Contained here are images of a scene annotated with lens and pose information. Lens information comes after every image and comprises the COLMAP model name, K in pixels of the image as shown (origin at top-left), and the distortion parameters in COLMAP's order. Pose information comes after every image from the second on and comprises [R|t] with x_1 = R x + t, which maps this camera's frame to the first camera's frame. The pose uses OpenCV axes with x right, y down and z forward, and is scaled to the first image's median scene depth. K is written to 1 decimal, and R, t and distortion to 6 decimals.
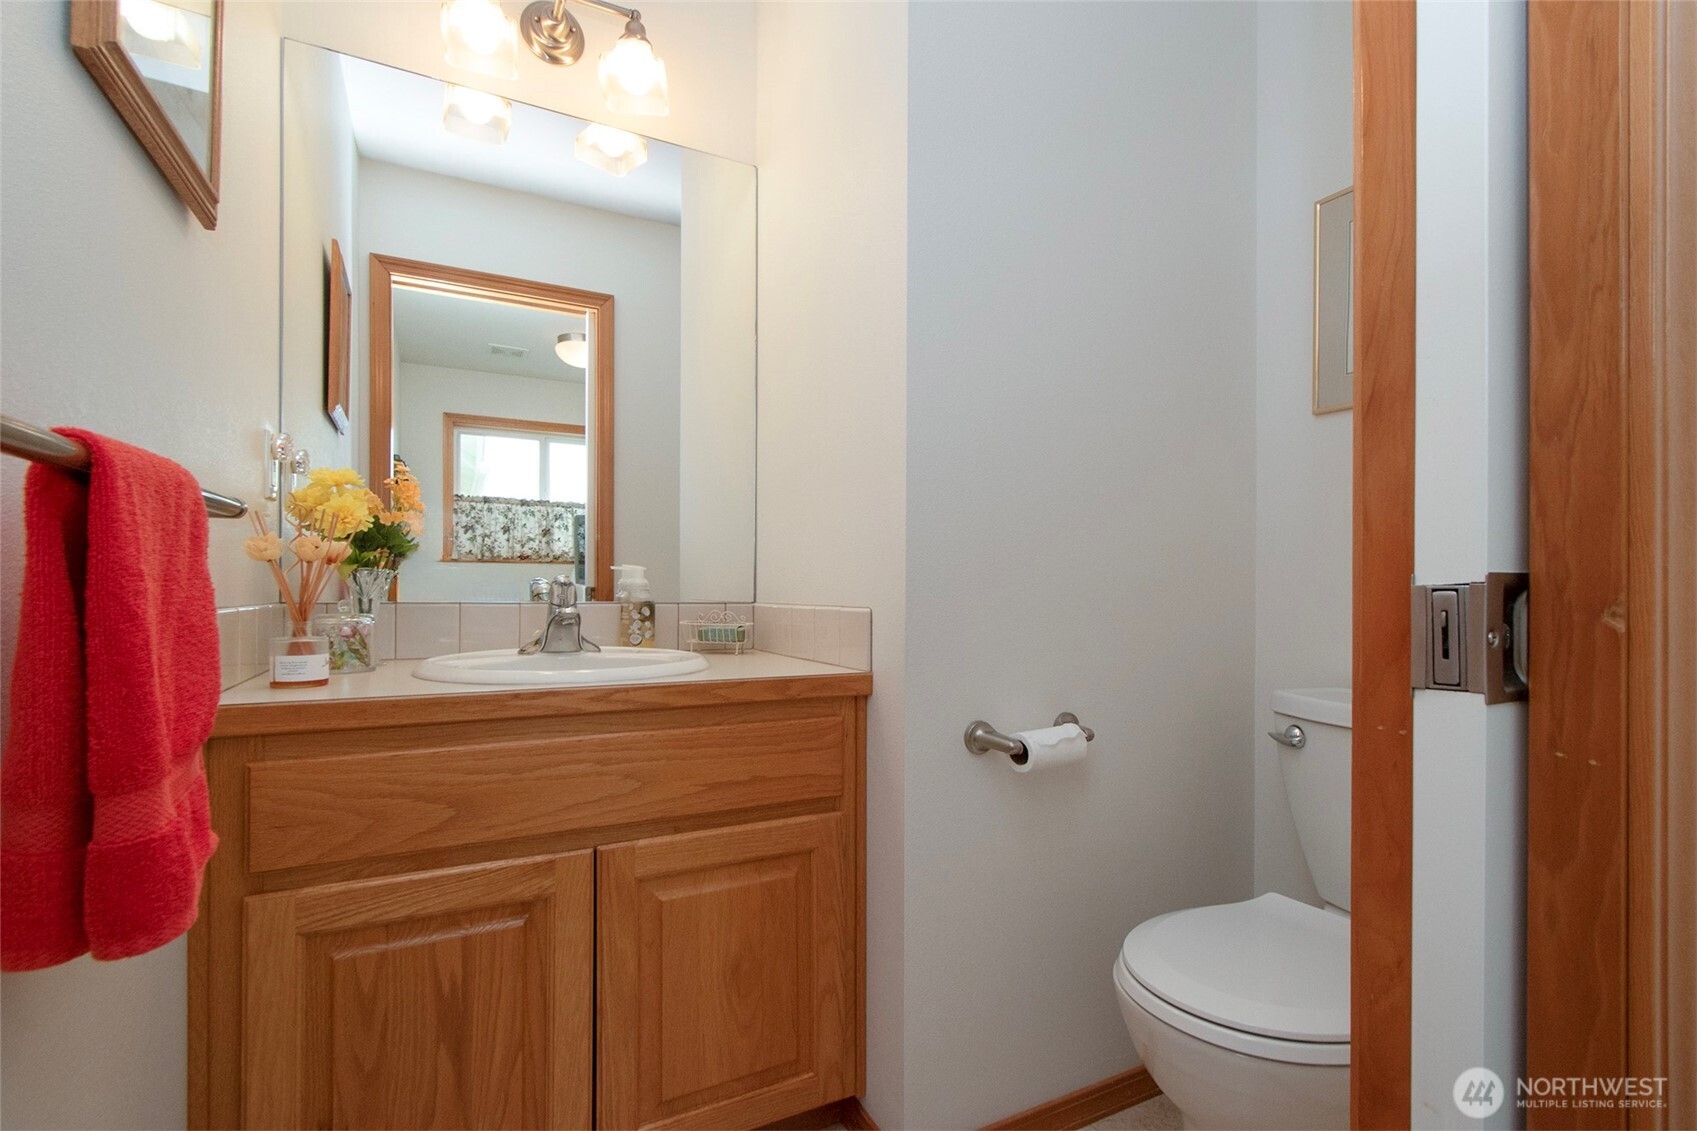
lens RADIAL K [[754.3, 0, 847.0], [0, 754.3, 566.0], [0, 0, 1]] dist [0.001660, -0.000406]
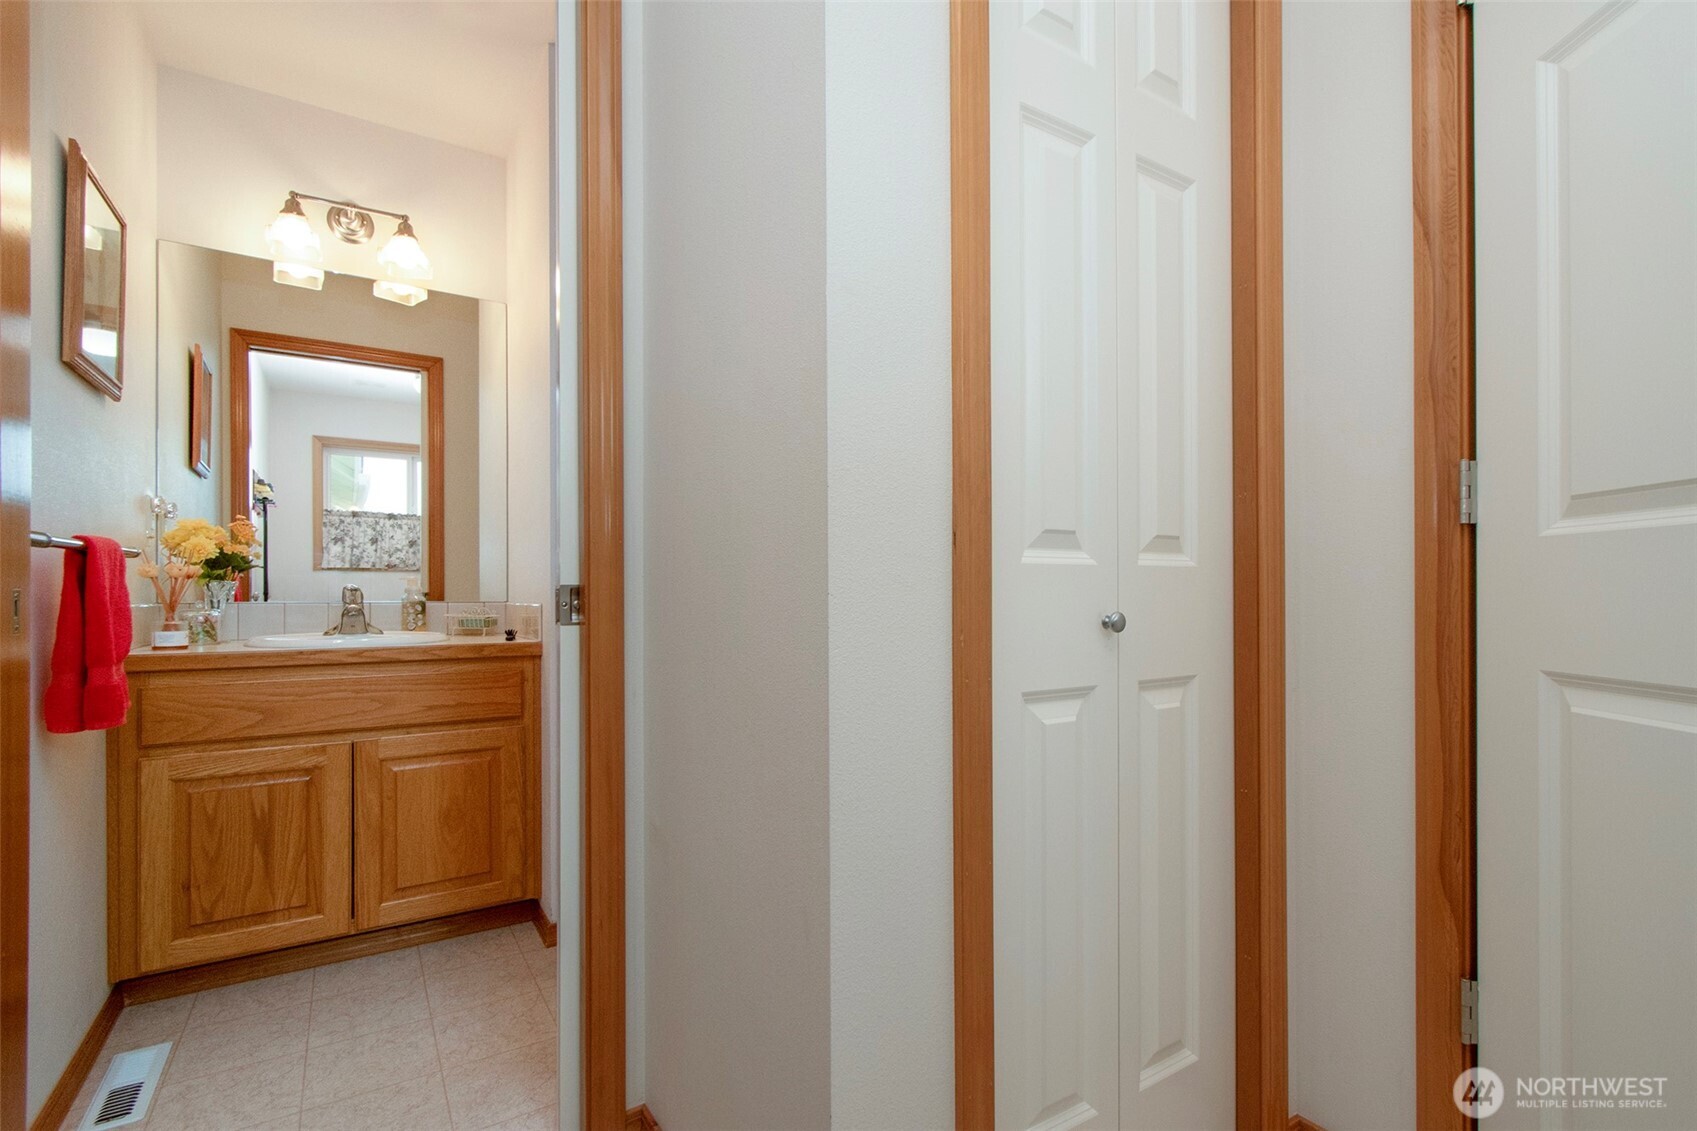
lens RADIAL K [[754.3, 0, 837.2], [0, 754.3, 569.5], [0, 0, 1]] dist [0.001660, -0.000406]
pose [[0.995568, -0.004672, 0.093928, 0.570130], [0.004739, 0.999989, -0.000490, -0.015587], [-0.093925, 0.000933, 0.995579, -0.778017]]
